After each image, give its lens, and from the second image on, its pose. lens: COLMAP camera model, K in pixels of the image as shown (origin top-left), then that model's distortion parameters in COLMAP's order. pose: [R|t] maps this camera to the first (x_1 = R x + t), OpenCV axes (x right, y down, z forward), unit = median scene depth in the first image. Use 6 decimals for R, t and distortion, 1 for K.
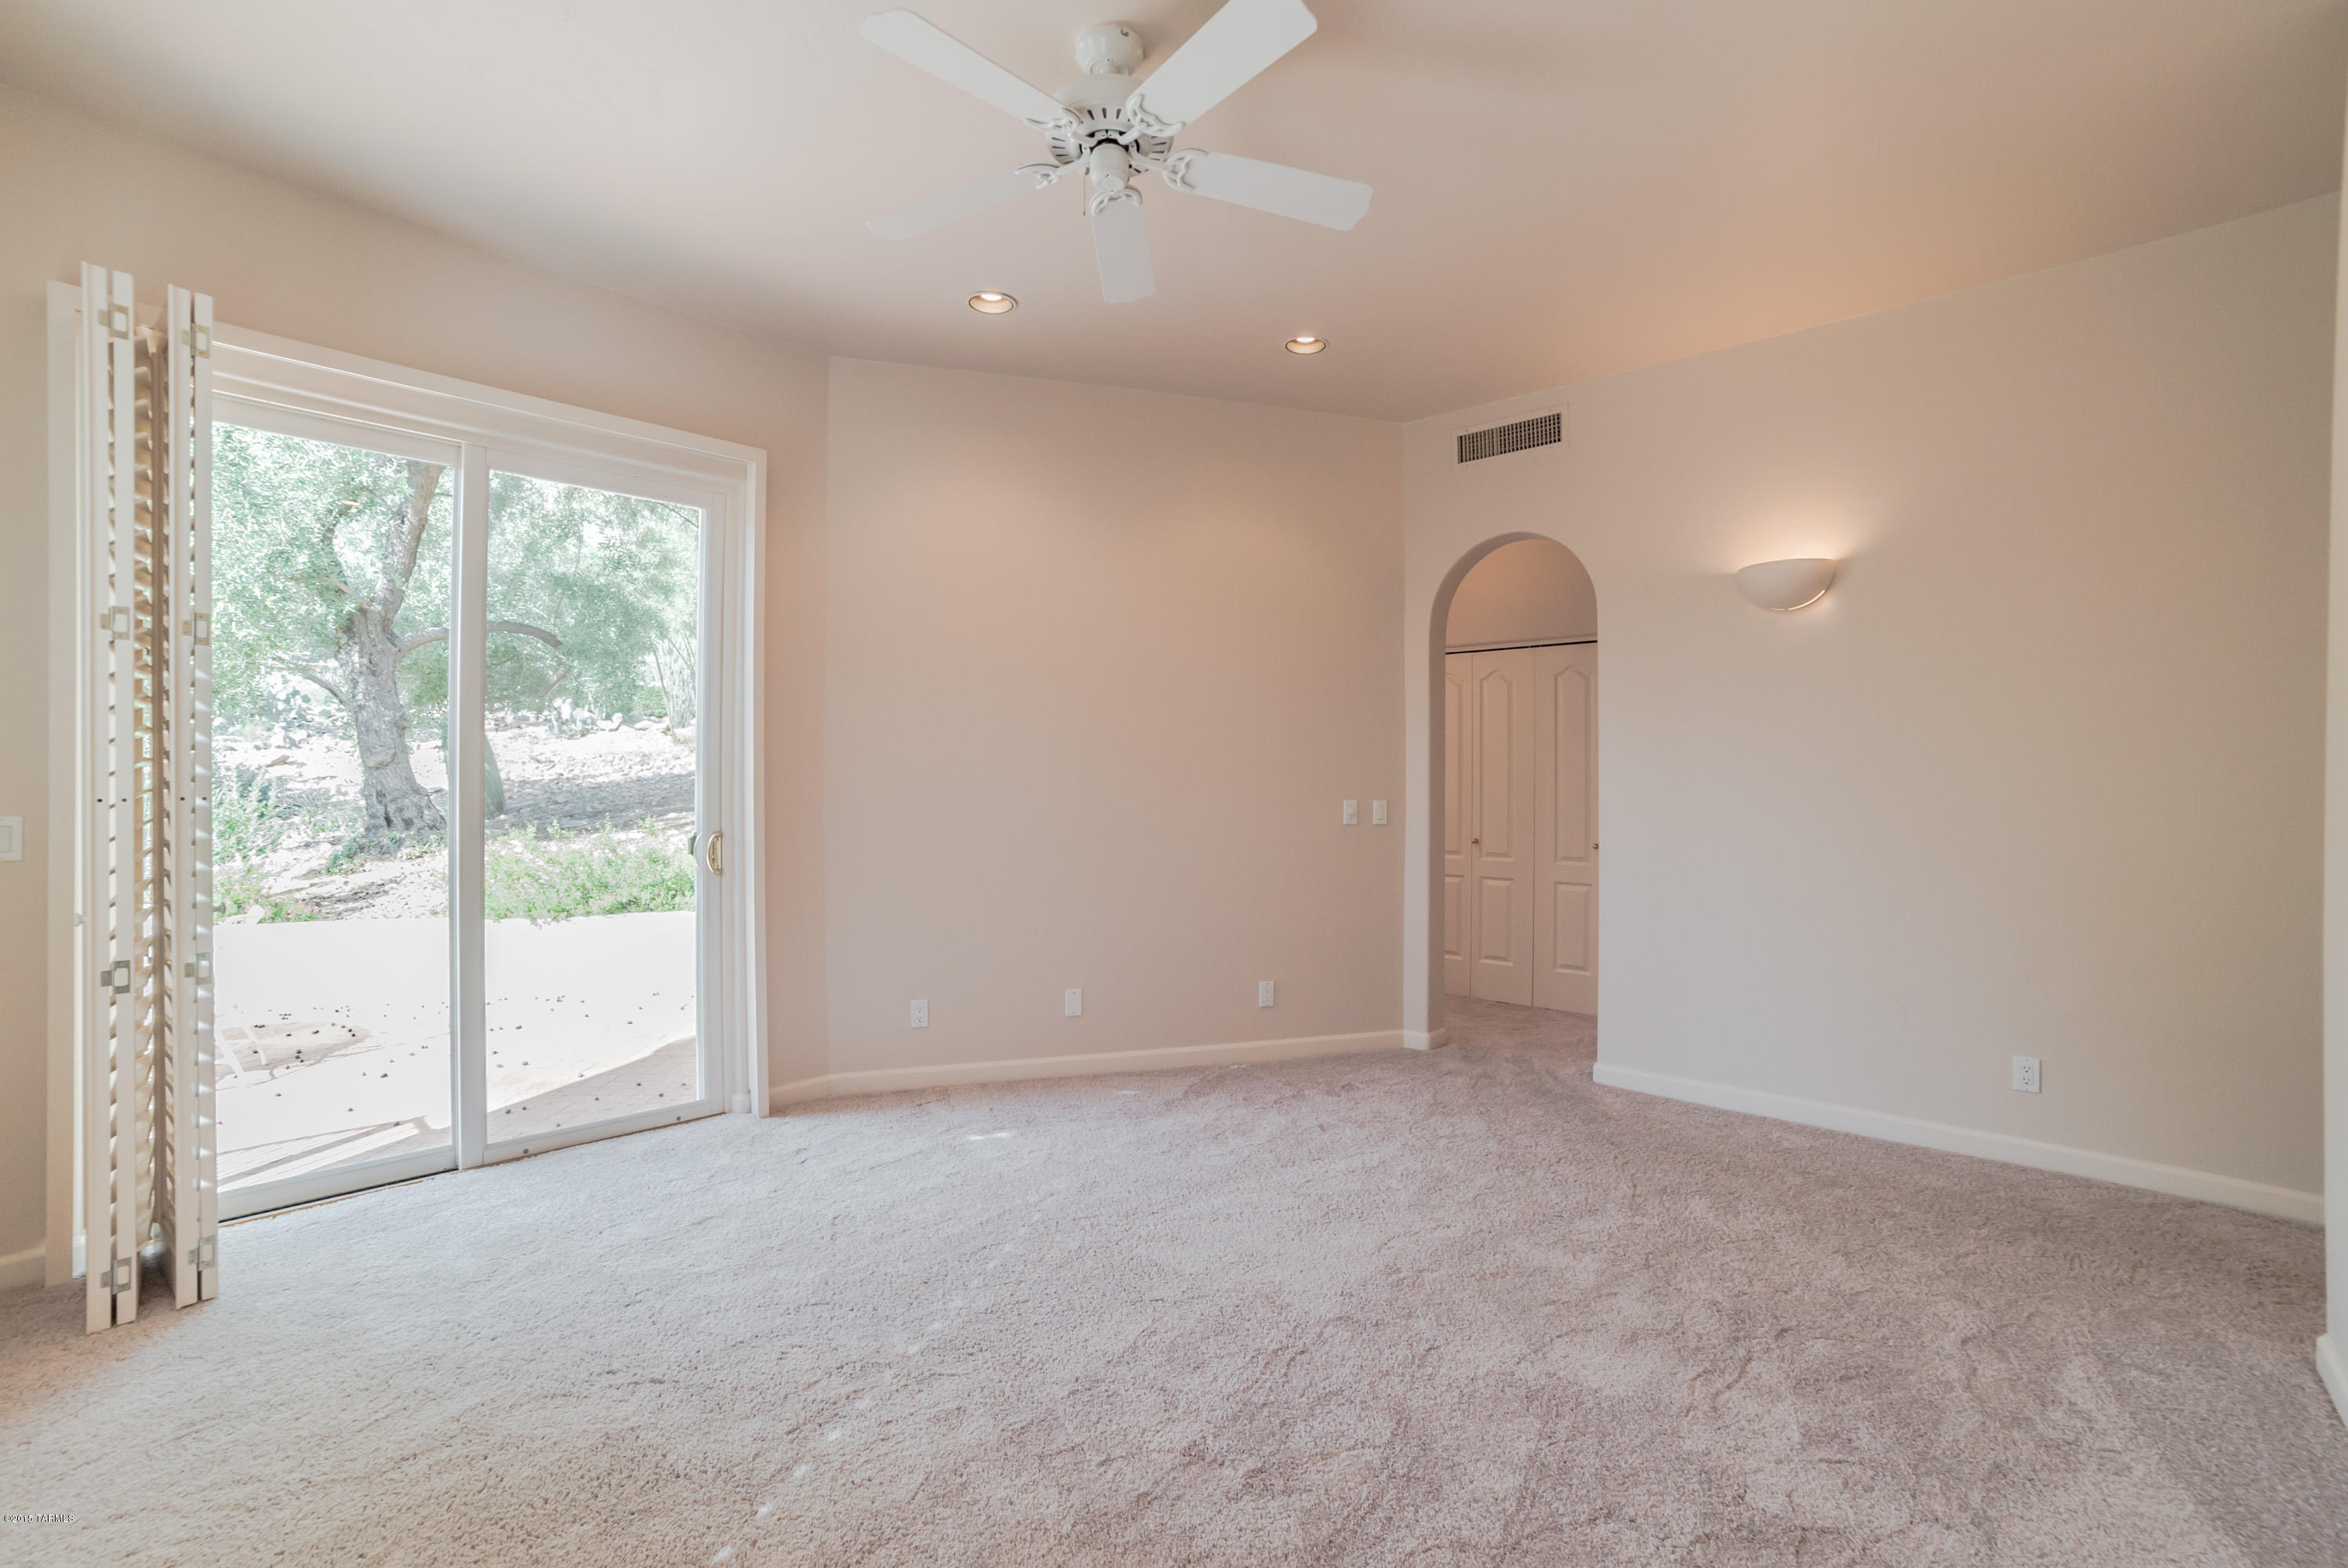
lens RADIAL K [[1008.9, 0, 1180.3], [0, 1008.9, 785.0], [0, 0, 1]] dist [-0.102308, 0.037080]
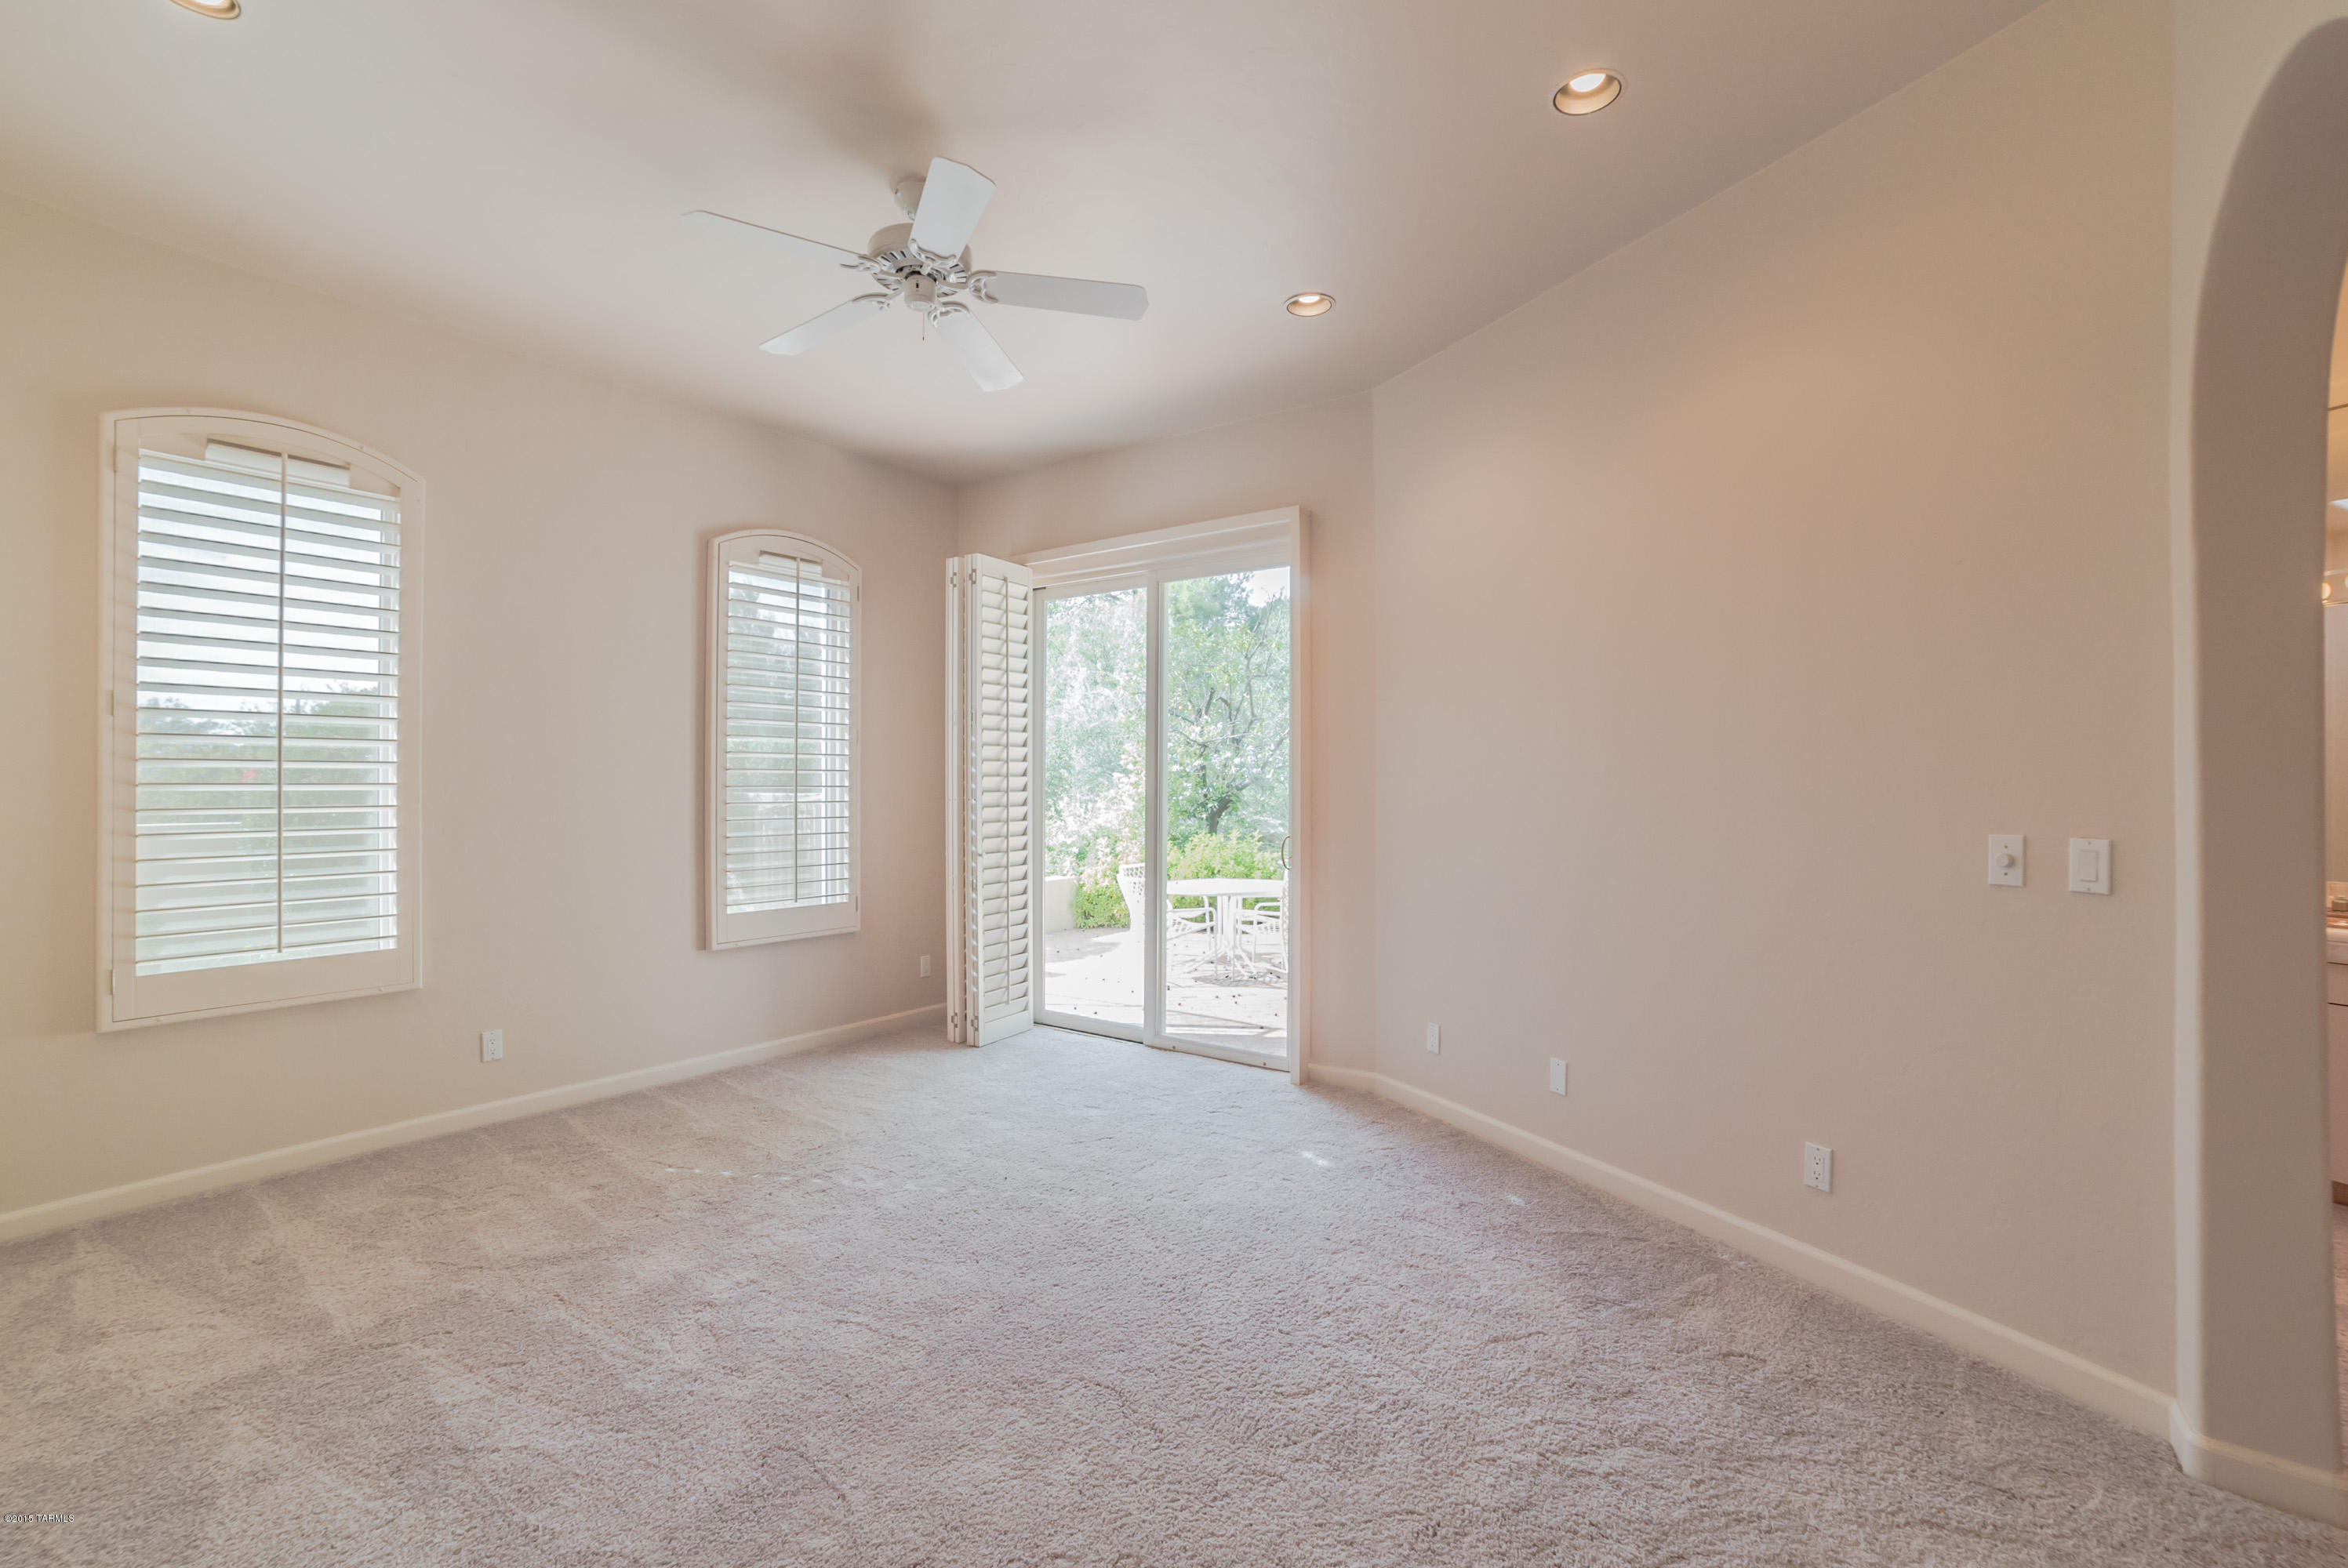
lens RADIAL K [[1008.9, 0, 1180.3], [0, 1008.9, 785.0], [0, 0, 1]] dist [-0.102308, 0.037080]
pose [[0.130584, -0.007857, -0.991406, 0.664858], [-0.004126, 0.999956, -0.008468, -0.003719], [0.991429, 0.005197, 0.130546, 0.645454]]
